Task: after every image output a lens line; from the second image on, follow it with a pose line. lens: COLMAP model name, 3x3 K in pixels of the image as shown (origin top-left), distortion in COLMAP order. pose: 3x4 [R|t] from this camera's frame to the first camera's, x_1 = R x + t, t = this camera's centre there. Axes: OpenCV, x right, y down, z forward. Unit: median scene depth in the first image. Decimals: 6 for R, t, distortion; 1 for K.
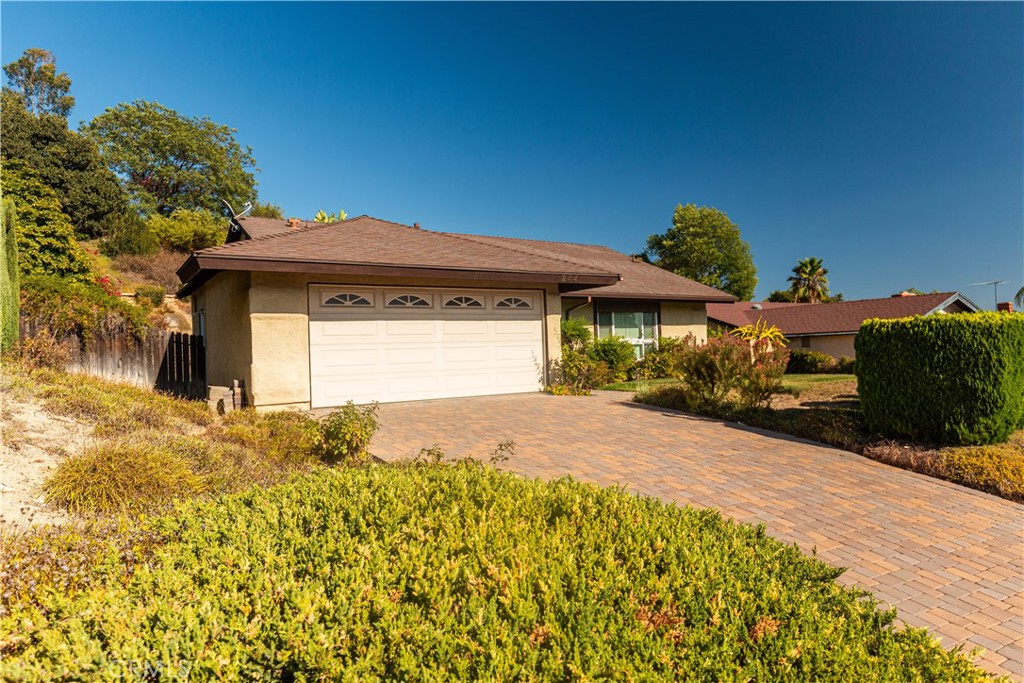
lens RADIAL K [[636.7, 0, 512.0], [0, 636.7, 341.5], [0, 0, 1]] dist [0.003284, 0.001592]
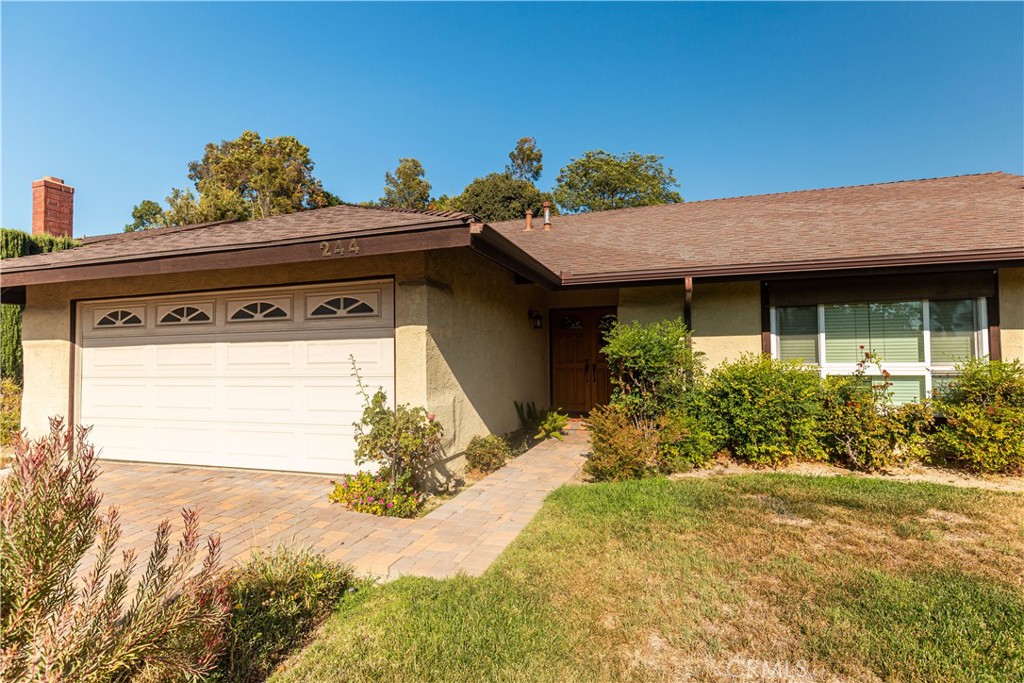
lens RADIAL K [[513.9, 0, 512.0], [0, 513.9, 341.5], [0, 0, 1]] dist [-0.002645, -0.001015]
pose [[0.628443, -0.000018, -0.777856, 0.420830], [0.007549, 0.999953, 0.006075, -0.031835], [0.777819, -0.009690, 0.628414, 0.814587]]
